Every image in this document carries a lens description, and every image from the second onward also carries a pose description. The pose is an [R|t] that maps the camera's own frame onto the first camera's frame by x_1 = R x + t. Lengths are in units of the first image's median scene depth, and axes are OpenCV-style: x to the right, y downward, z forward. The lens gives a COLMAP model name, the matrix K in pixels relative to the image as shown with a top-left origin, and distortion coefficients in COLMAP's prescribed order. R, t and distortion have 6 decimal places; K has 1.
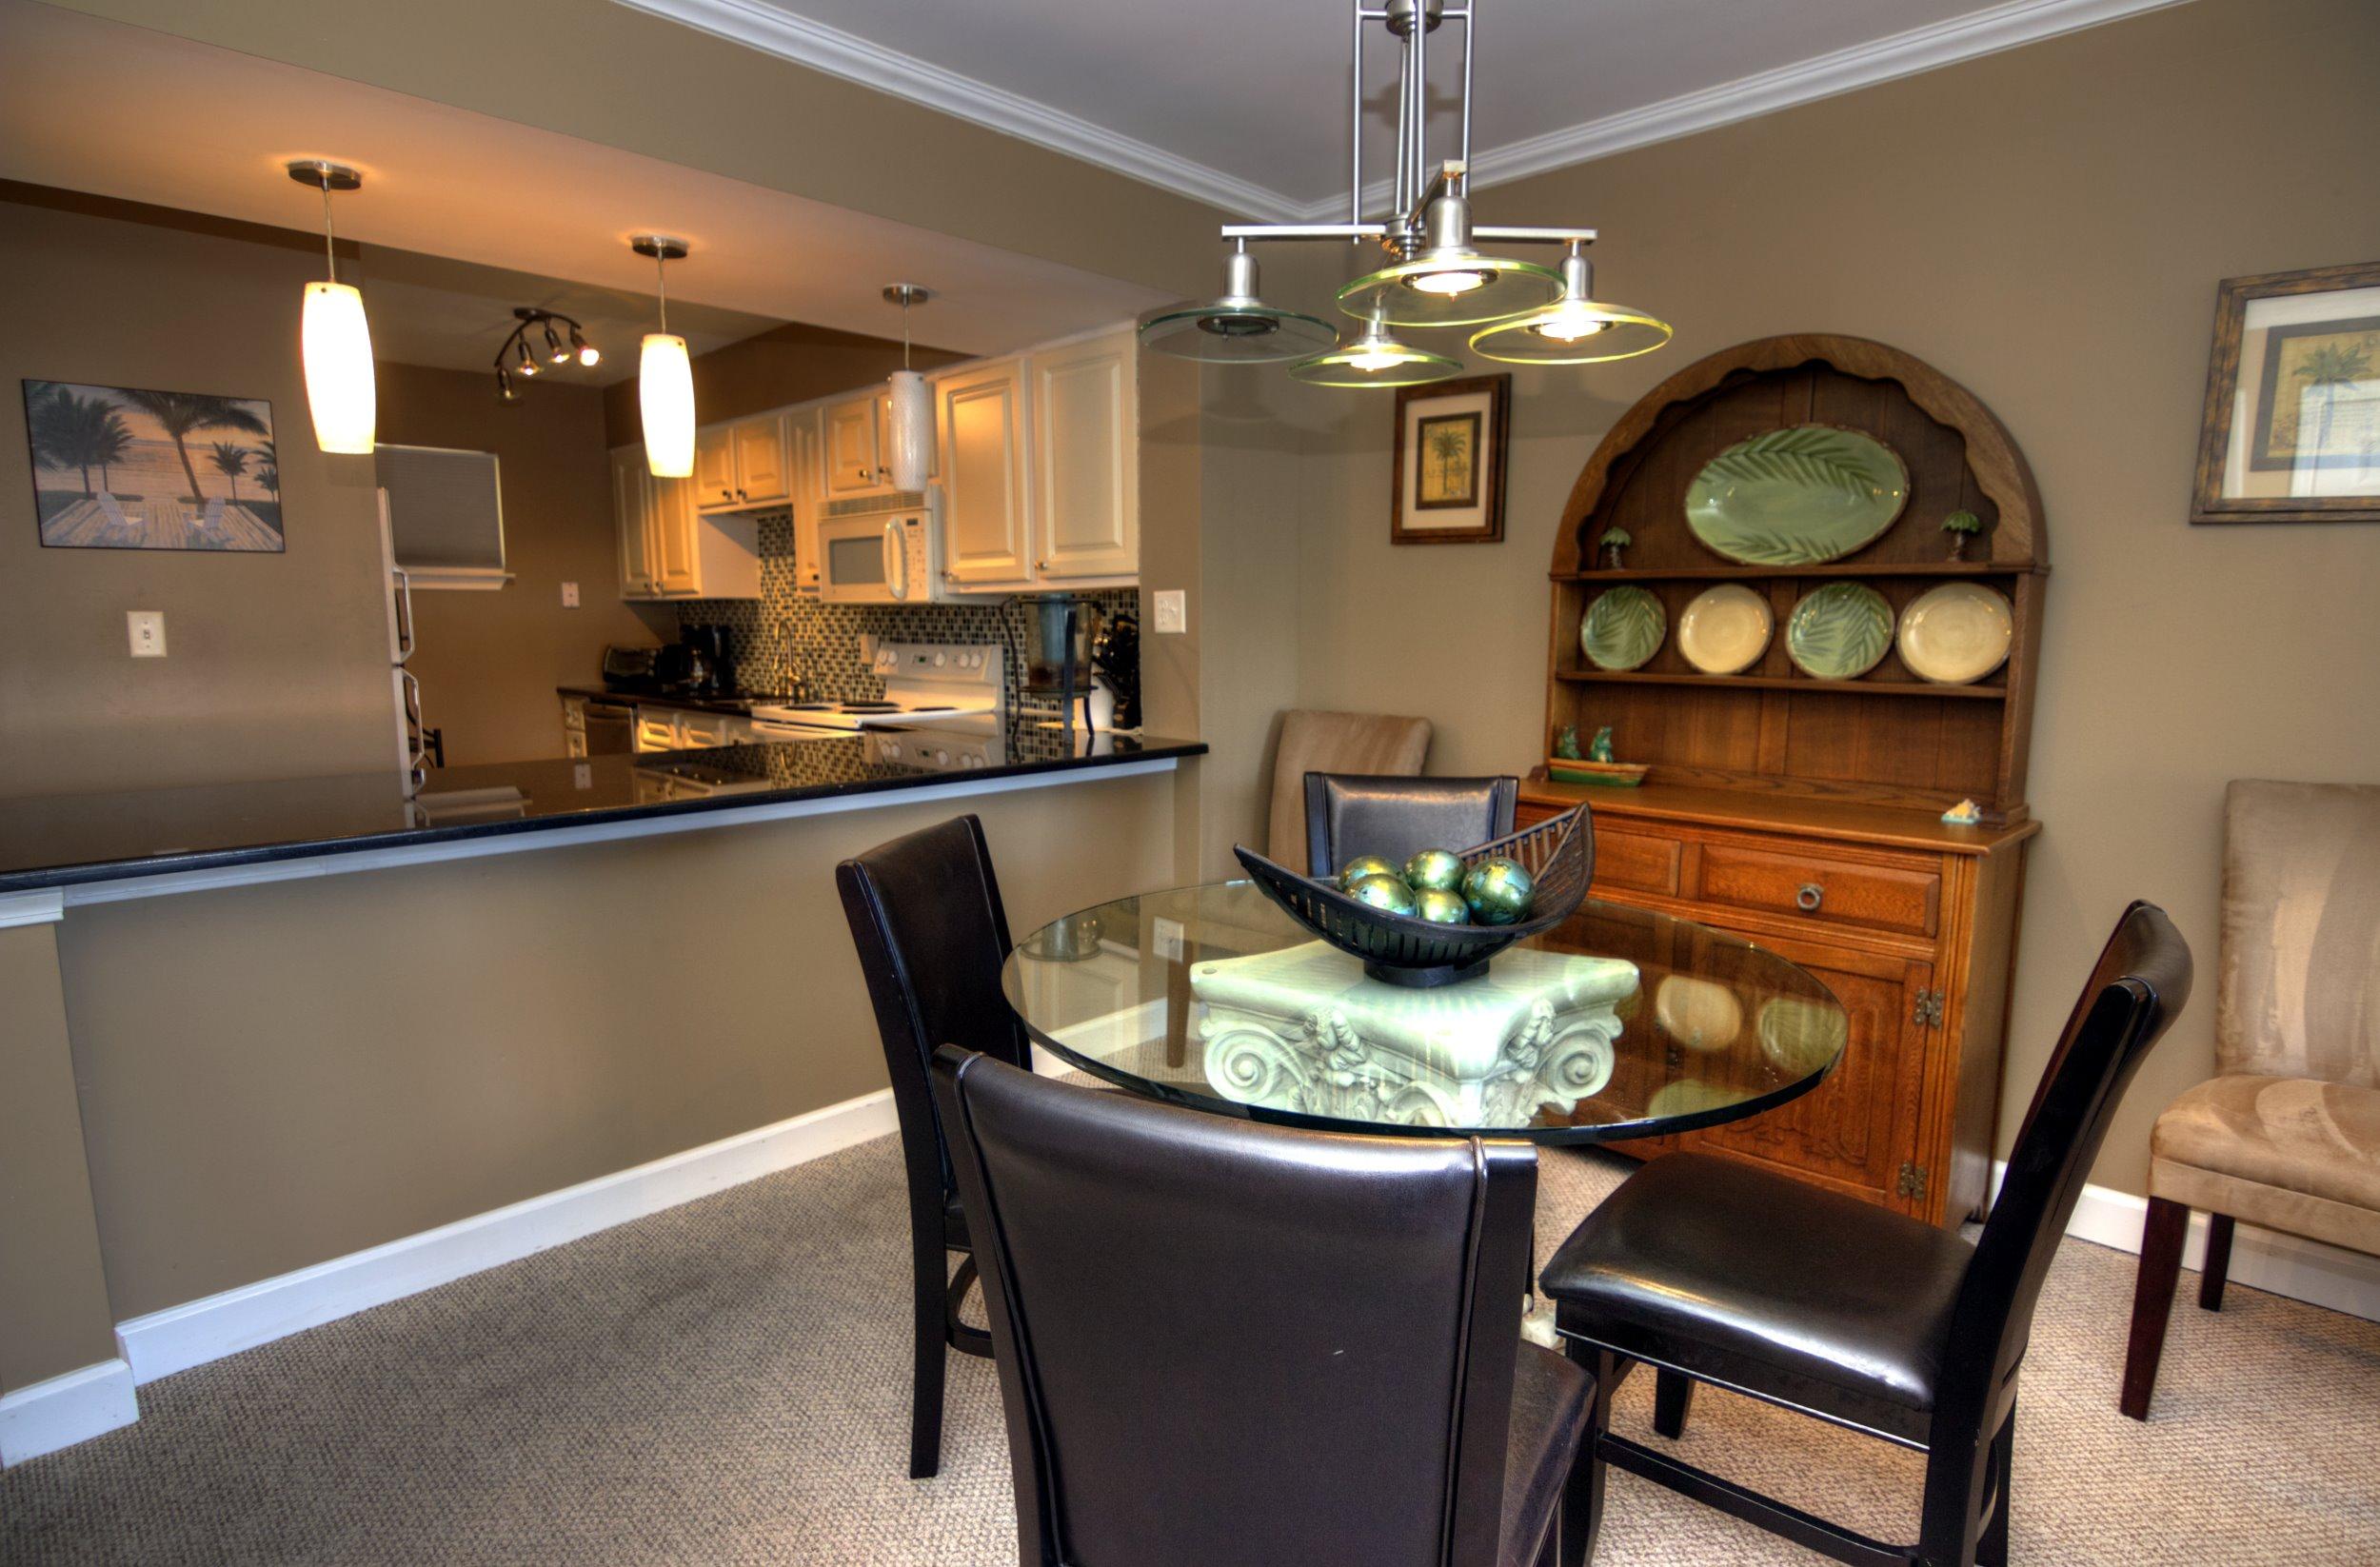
lens RADIAL K [[1235.6, 0, 1190.0], [0, 1235.6, 783.5], [0, 0, 1]] dist [-0.003731, -0.000242]
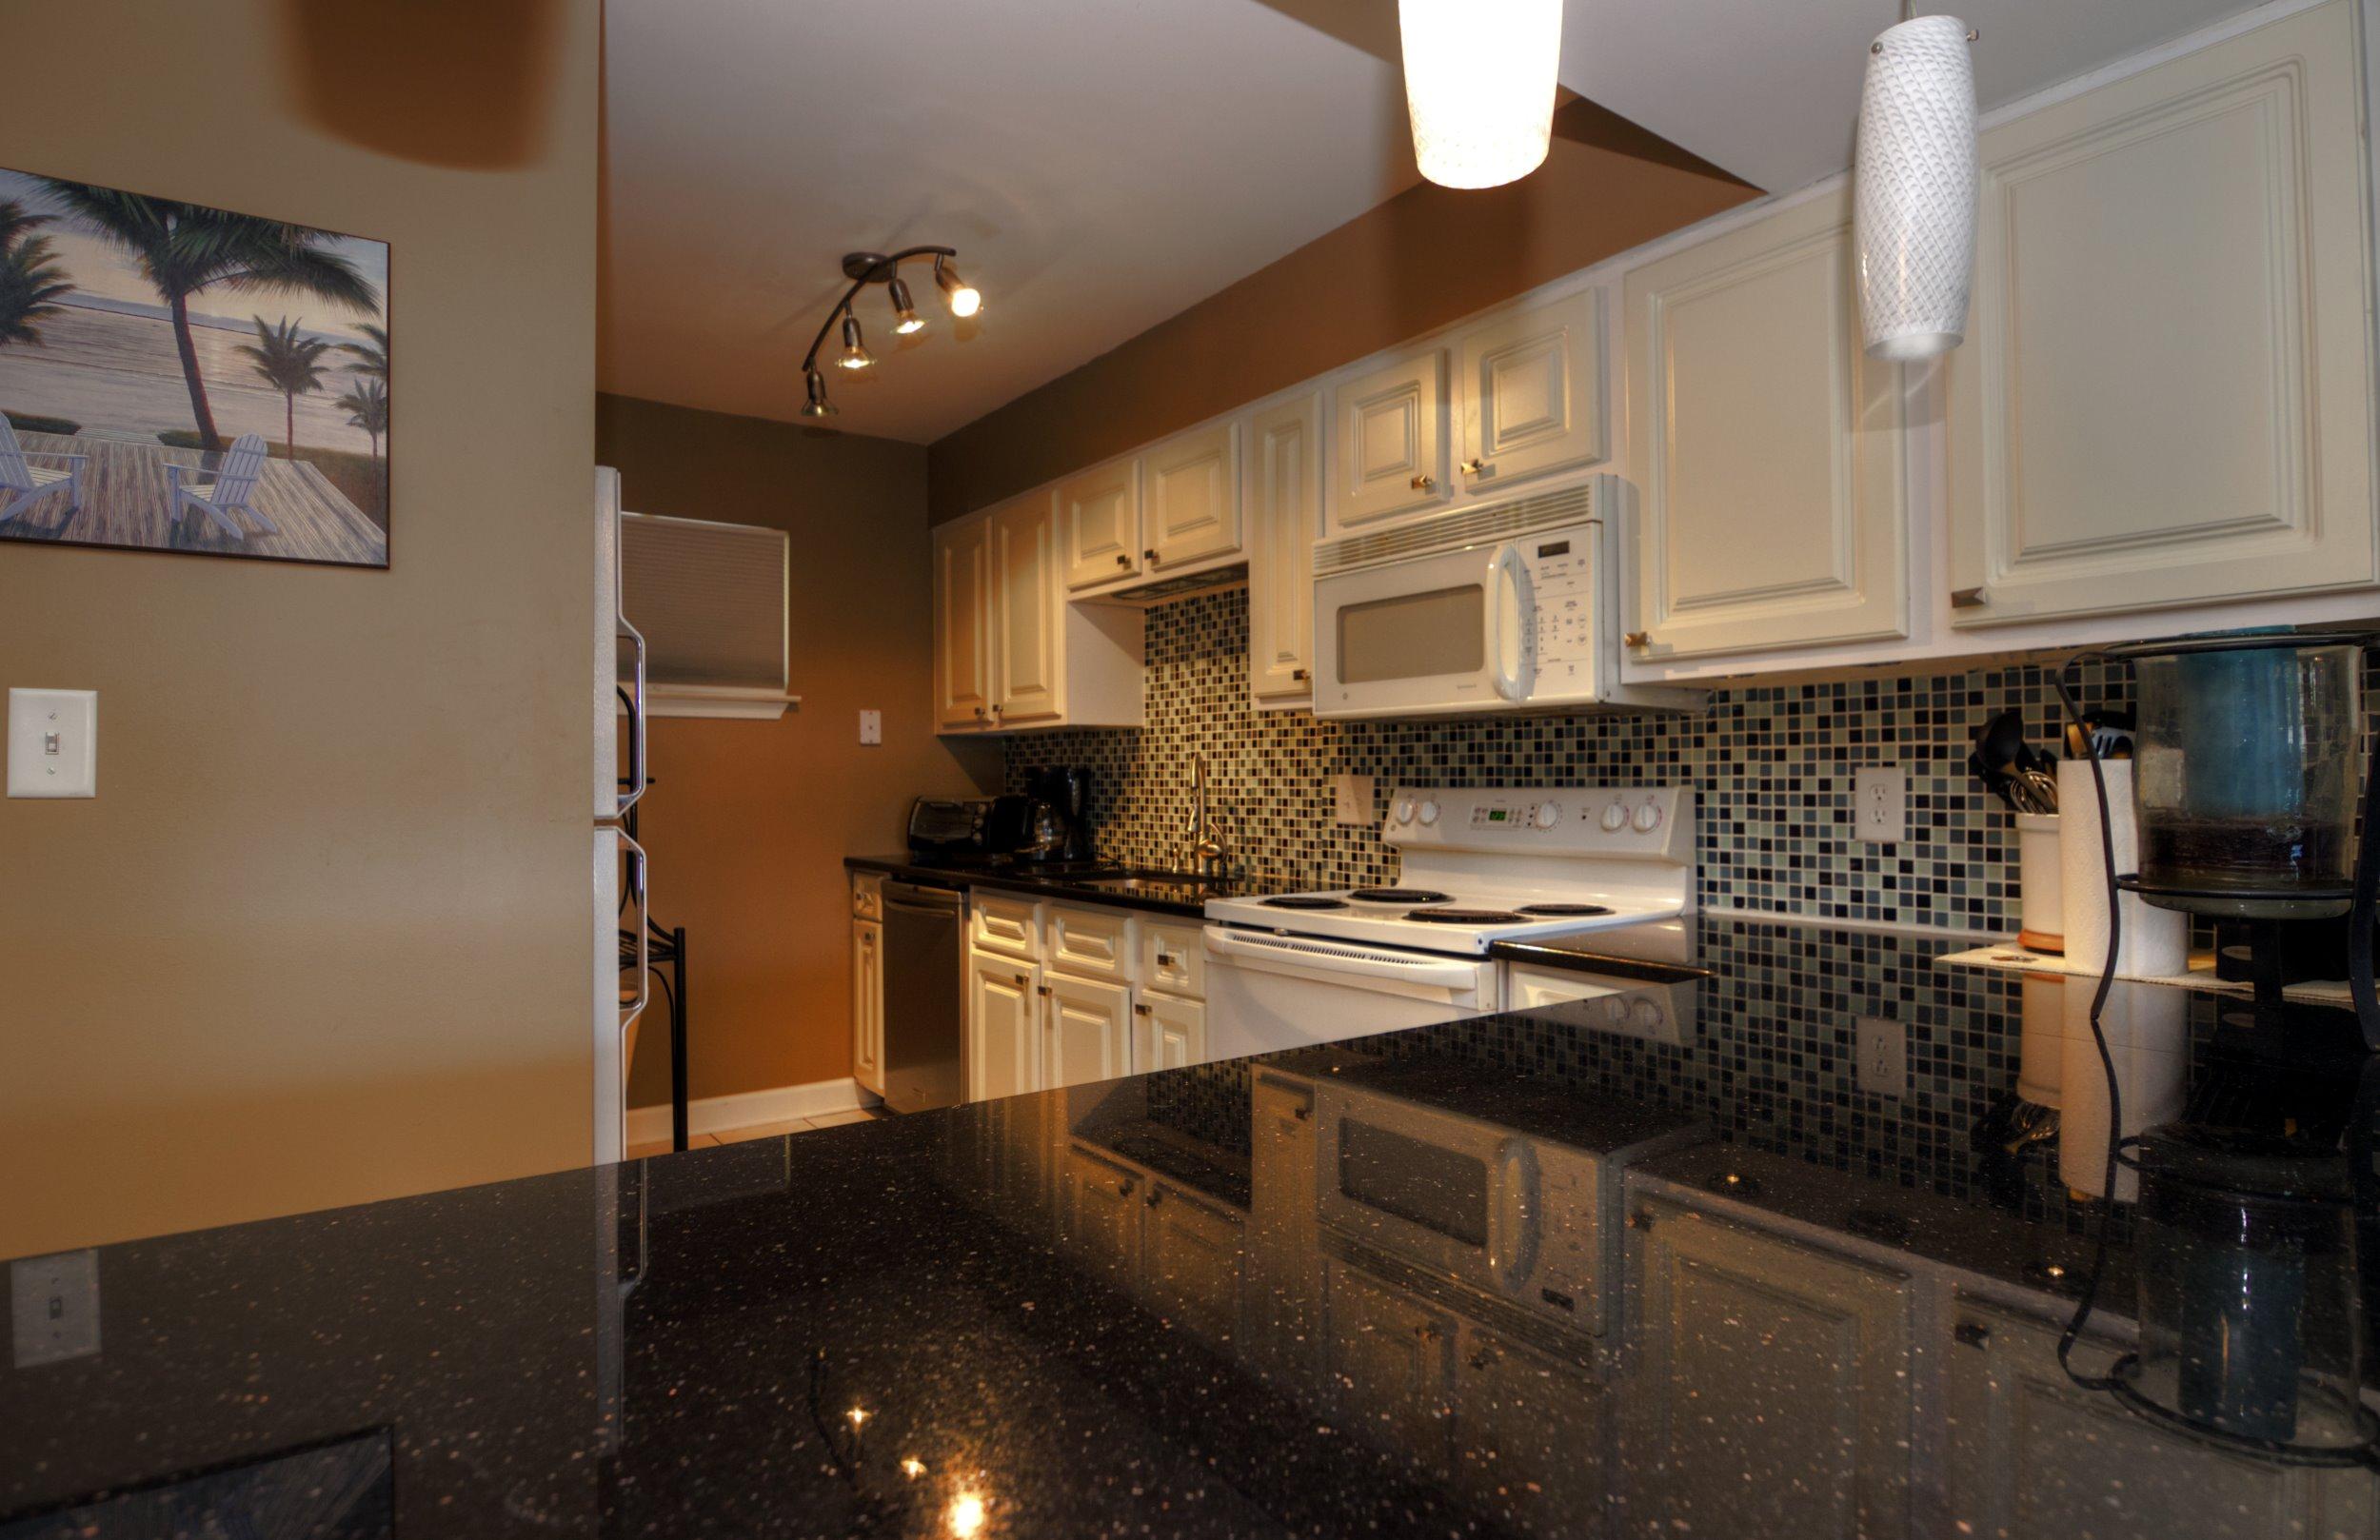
lens RADIAL K [[1223.8, 0, 1190.0], [0, 1223.8, 770.0], [0, 0, 1]] dist [-0.004575, -0.002035]
pose [[0.987370, -0.005561, -0.158335, -0.266496], [-0.017304, 0.989620, -0.142661, -0.039959], [0.157484, 0.143599, 0.977025, 0.440638]]
